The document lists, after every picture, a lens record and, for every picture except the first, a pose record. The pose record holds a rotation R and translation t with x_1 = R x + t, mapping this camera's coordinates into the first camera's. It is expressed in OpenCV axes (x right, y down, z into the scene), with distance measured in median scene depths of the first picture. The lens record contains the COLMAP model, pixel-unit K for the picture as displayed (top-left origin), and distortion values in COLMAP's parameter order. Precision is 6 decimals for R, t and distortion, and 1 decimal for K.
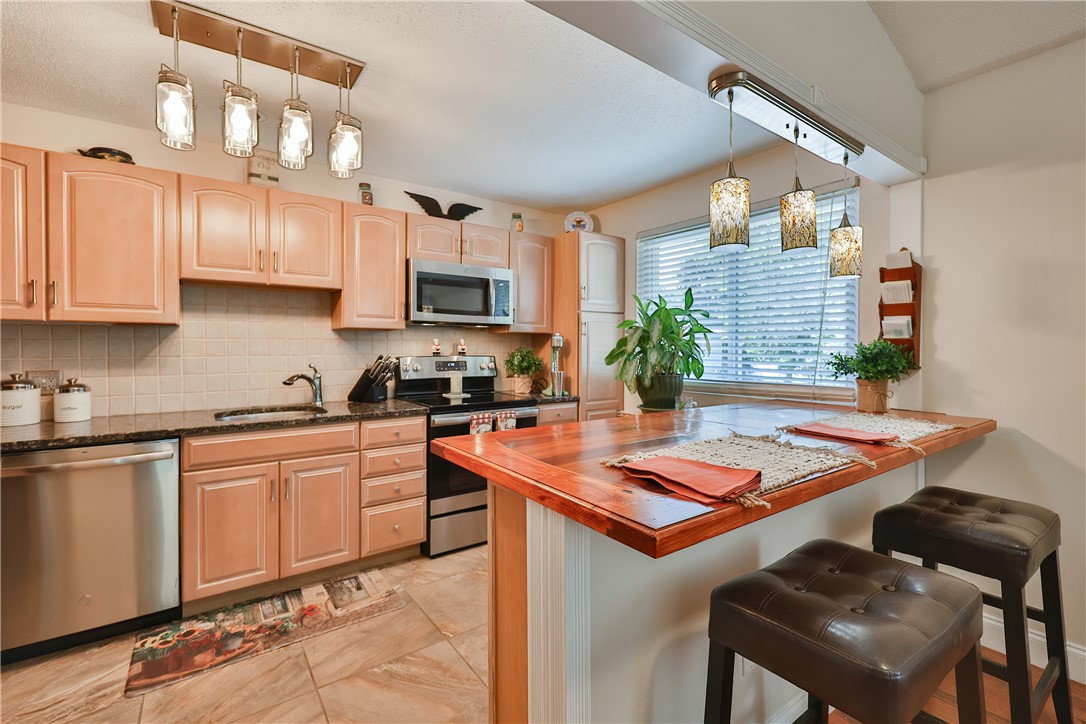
lens RADIAL K [[490.6, 0, 522.4], [0, 490.6, 354.7], [0, 0, 1]] dist [0.000000, 0.000134]
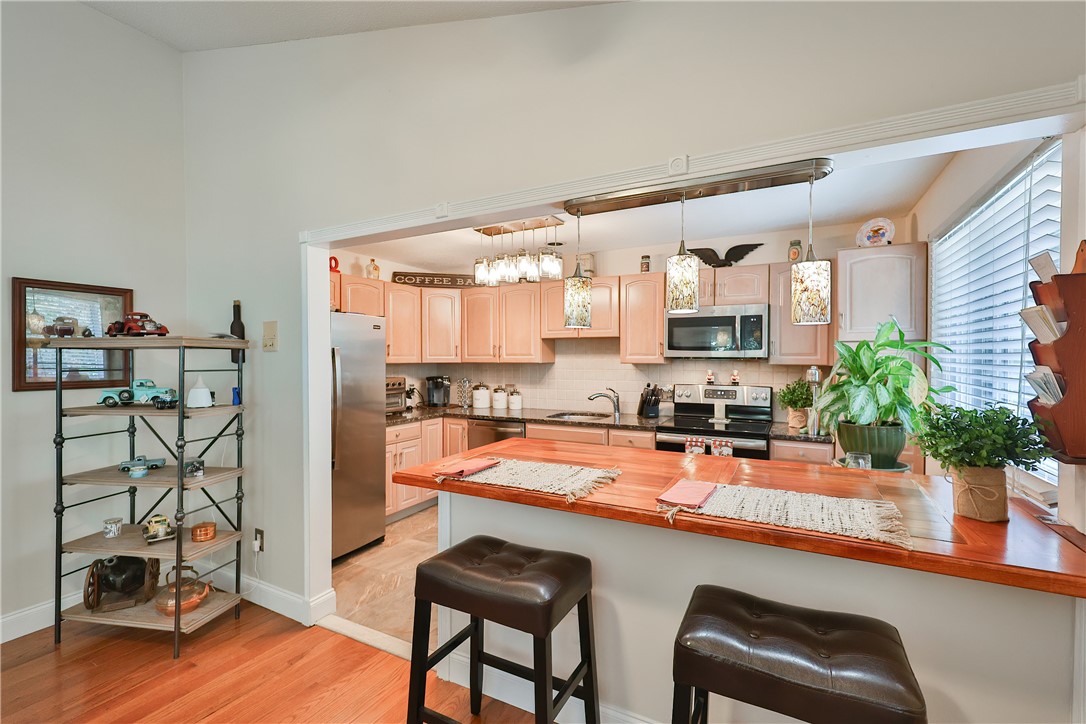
lens RADIAL K [[449.1, 0, 507.8], [0, 449.1, 367.3], [0, 0, 1]] dist [0.002171, 0.000142]
pose [[0.416547, 0.012485, -0.909029, 0.694048], [-0.006273, 0.999921, 0.010859, -0.055184], [0.909093, 0.001179, 0.416592, 0.145612]]
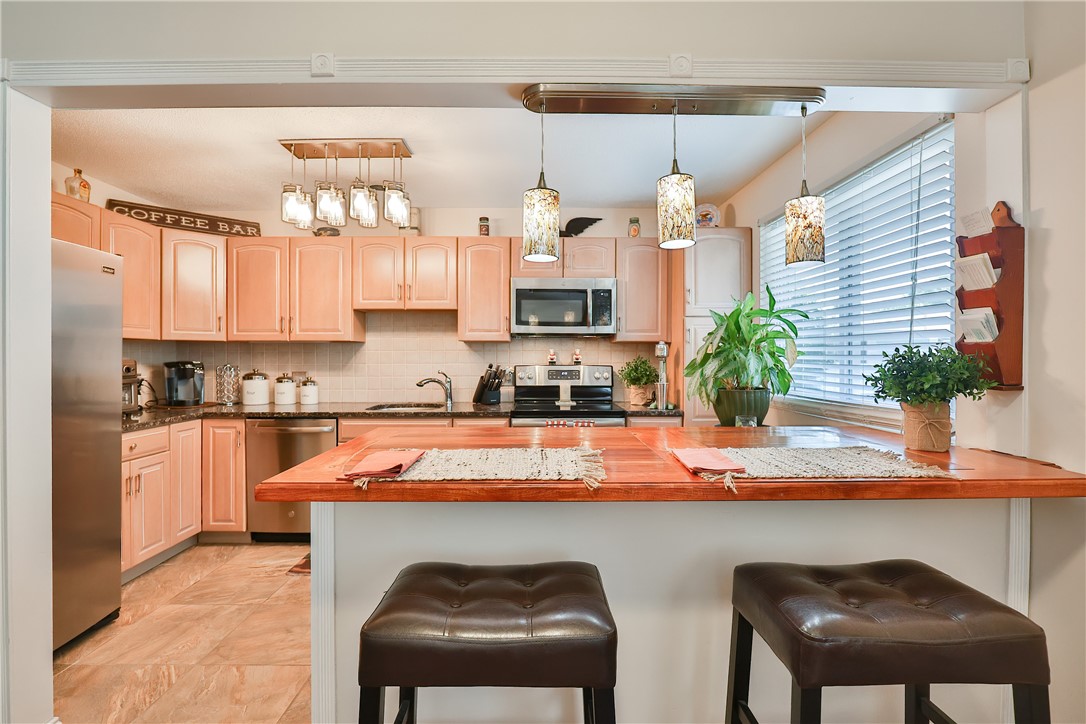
lens RADIAL K [[507.0, 0, 495.6], [0, 507.0, 362.1], [0, 0, 1]] dist [-0.016915, 0.000065]
pose [[0.797576, 0.004791, -0.603199, 0.460393], [-0.008013, 0.999964, -0.002653, 0.000083], [0.603165, 0.006949, 0.797586, 0.055619]]
